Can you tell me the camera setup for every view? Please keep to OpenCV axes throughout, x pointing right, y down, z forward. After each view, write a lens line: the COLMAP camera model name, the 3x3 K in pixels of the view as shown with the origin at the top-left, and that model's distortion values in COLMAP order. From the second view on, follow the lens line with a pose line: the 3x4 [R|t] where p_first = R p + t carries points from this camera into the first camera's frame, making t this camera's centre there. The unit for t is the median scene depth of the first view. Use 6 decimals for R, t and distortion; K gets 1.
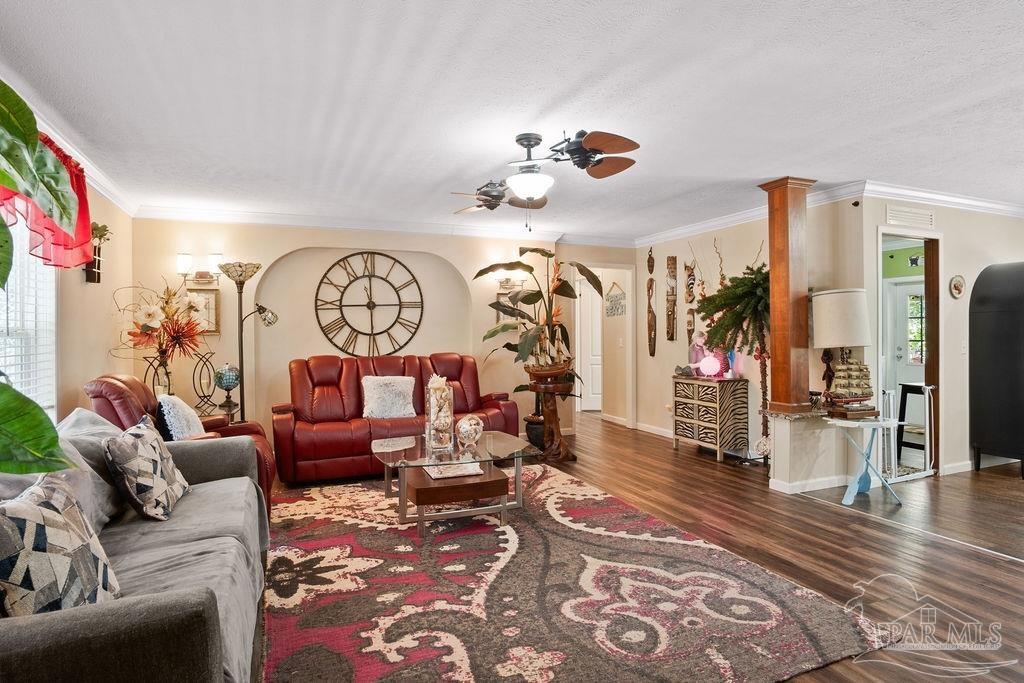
lens RADIAL K [[554.7, 0, 511.7], [0, 554.7, 336.9], [0, 0, 1]] dist [-0.019909, -0.000344]
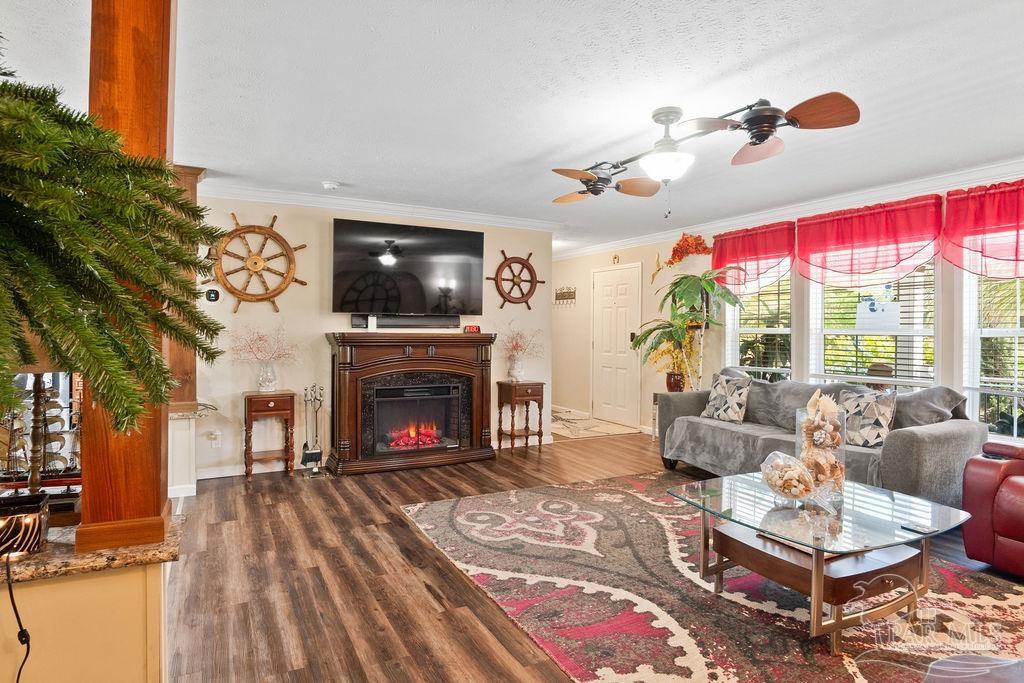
lens RADIAL K [[554.7, 0, 511.6], [0, 554.7, 333.7], [0, 0, 1]] dist [-0.019909, -0.000344]
pose [[-0.995200, -0.005246, -0.097725, 0.415751], [-0.006836, 0.999849, 0.015948, -0.018336], [0.097627, 0.016540, -0.995086, 2.108394]]
